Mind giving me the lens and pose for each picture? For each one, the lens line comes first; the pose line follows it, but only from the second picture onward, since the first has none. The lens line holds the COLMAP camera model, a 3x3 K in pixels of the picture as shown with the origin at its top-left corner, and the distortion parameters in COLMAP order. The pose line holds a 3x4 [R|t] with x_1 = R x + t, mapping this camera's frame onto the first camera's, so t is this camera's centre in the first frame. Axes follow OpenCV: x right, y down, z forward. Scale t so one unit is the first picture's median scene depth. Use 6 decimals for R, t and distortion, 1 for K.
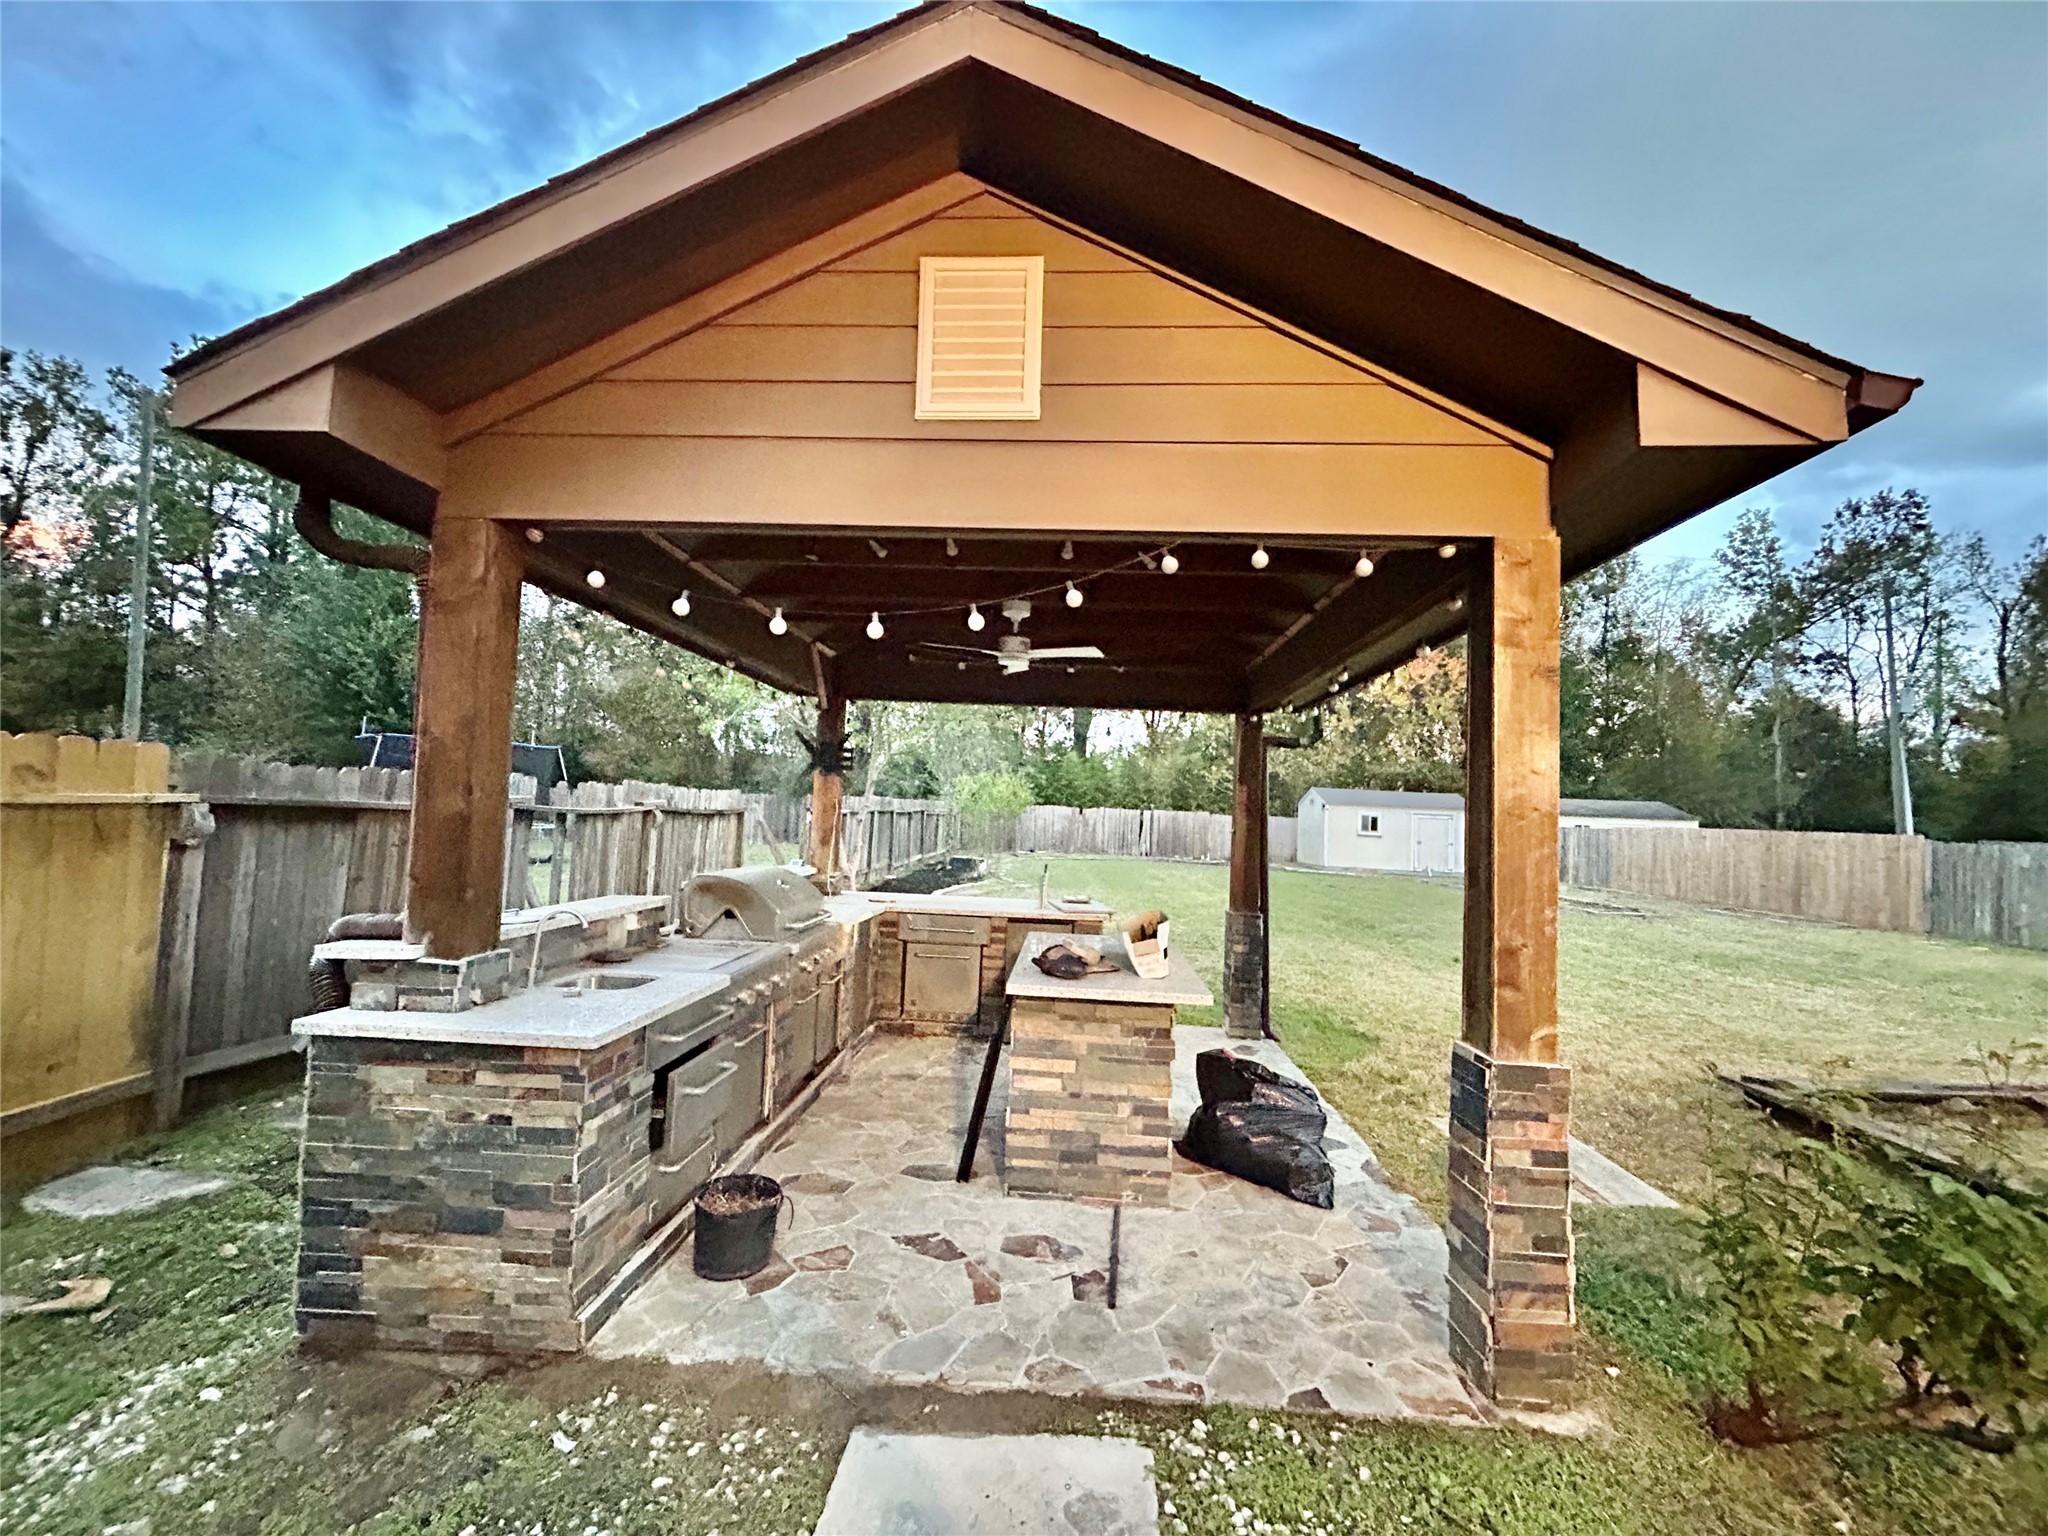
lens RADIAL K [[834.0, 0, 1017.5], [0, 834.0, 763.1], [0, 0, 1]] dist [-0.000390, 0.000671]
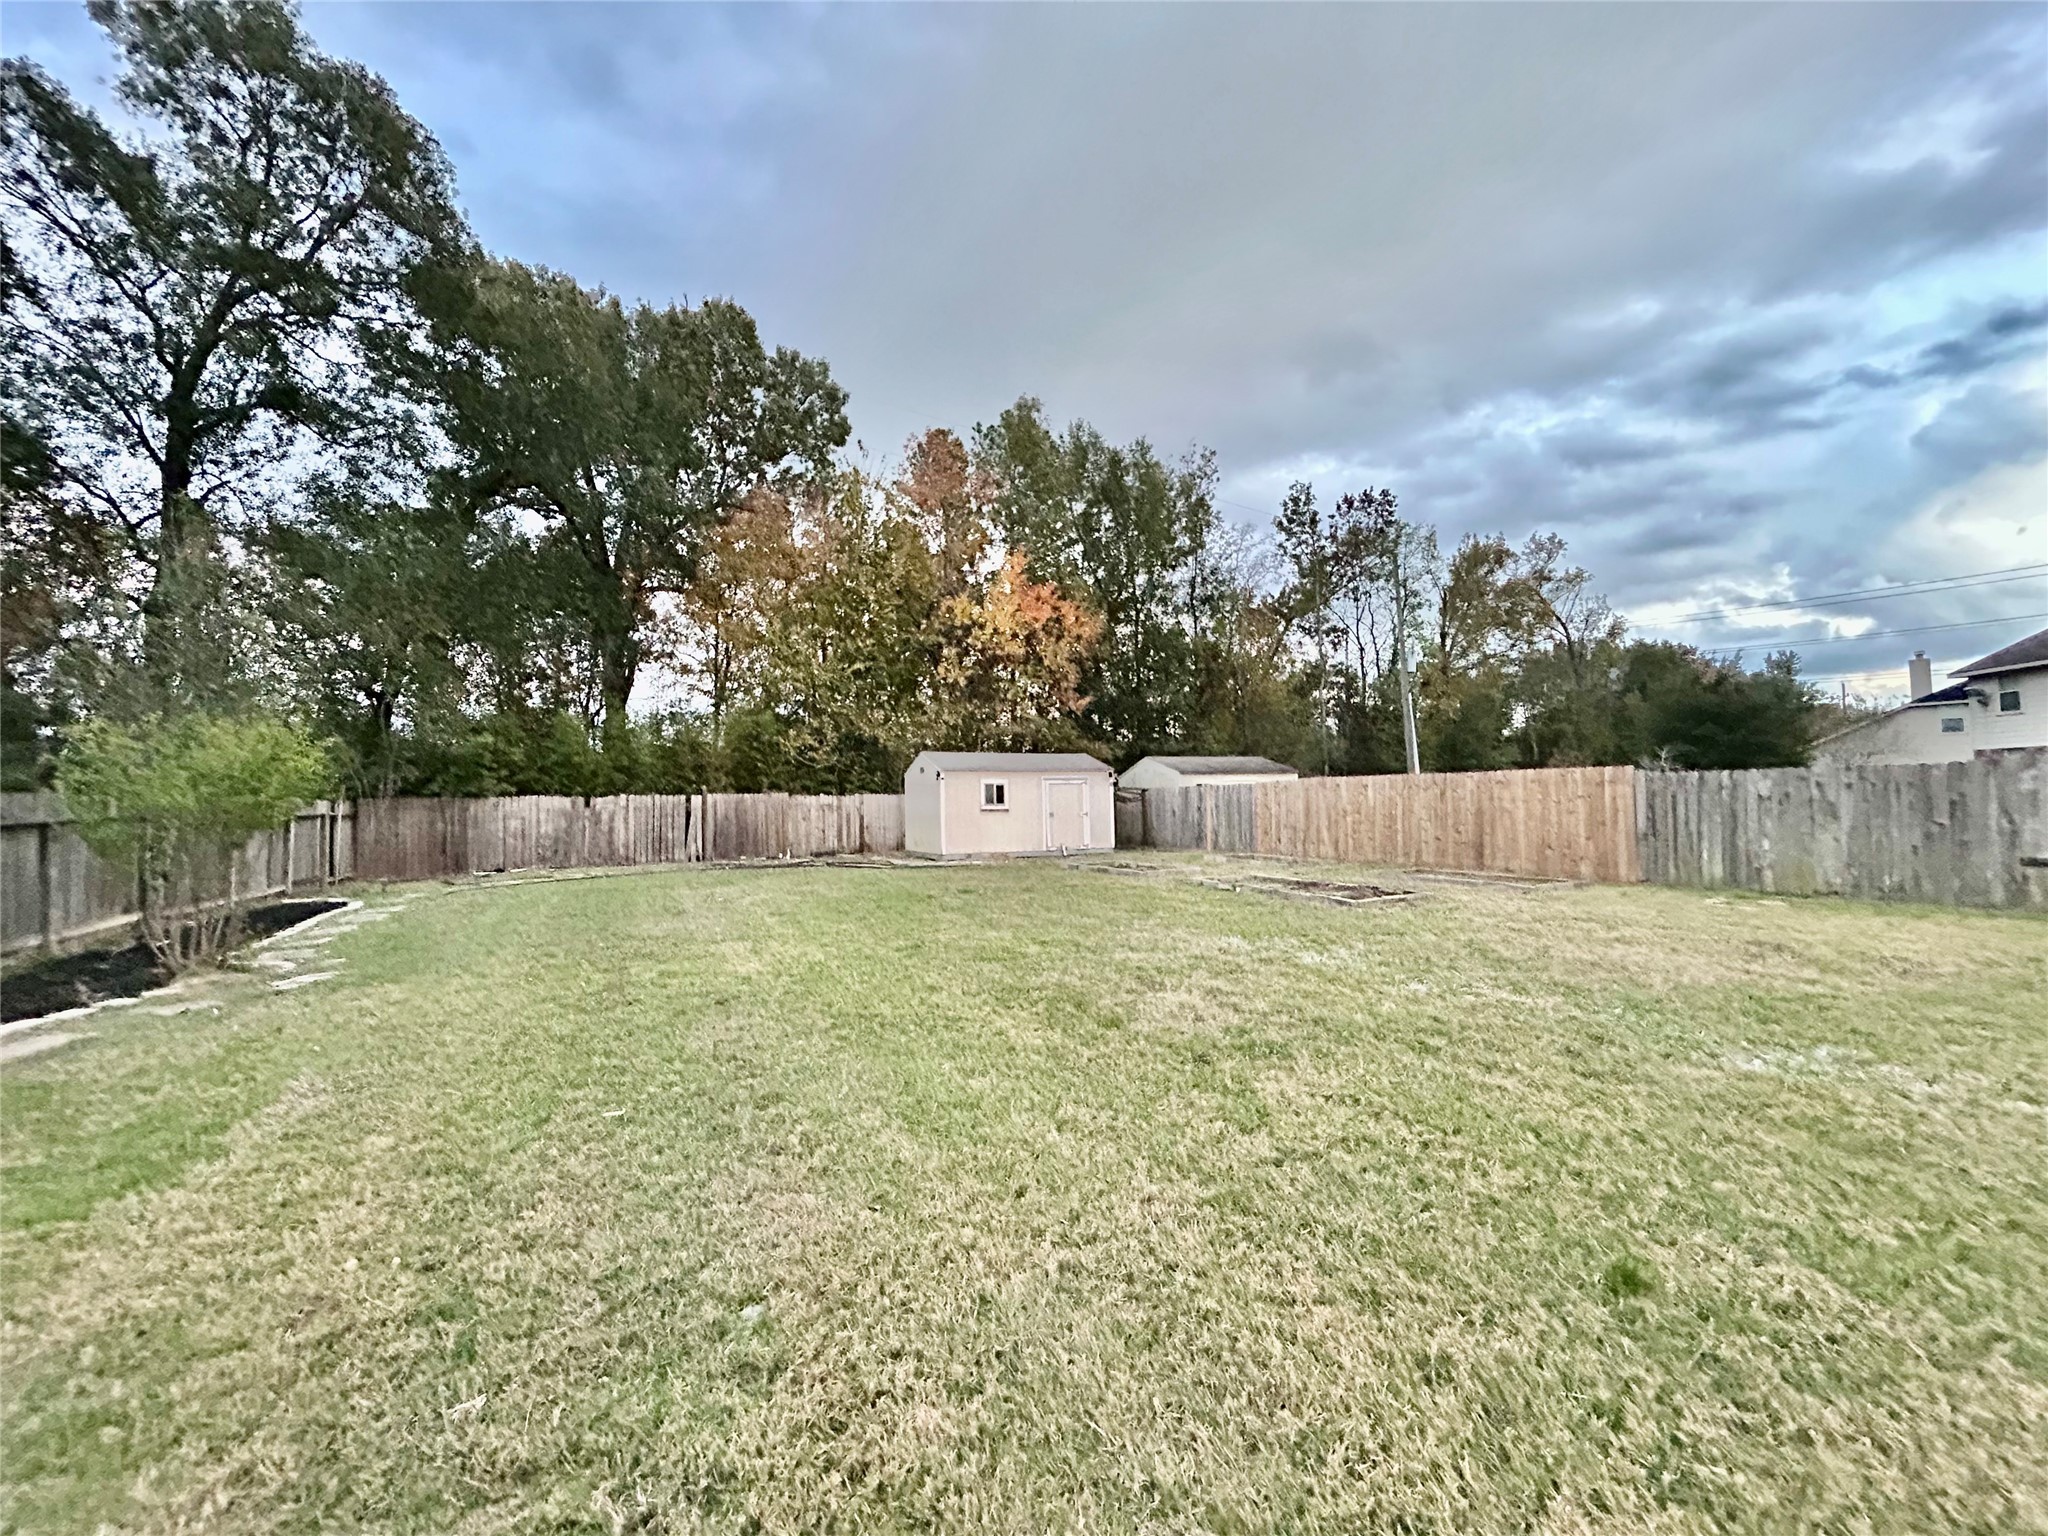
lens RADIAL K [[834.0, 0, 1017.5], [0, 834.0, 763.1], [0, 0, 1]] dist [-0.000390, 0.000671]
pose [[0.892672, -0.040304, 0.448902, 0.077671], [0.032494, 0.999157, 0.025091, 0.020101], [-0.449535, -0.007811, 0.893229, 0.242253]]
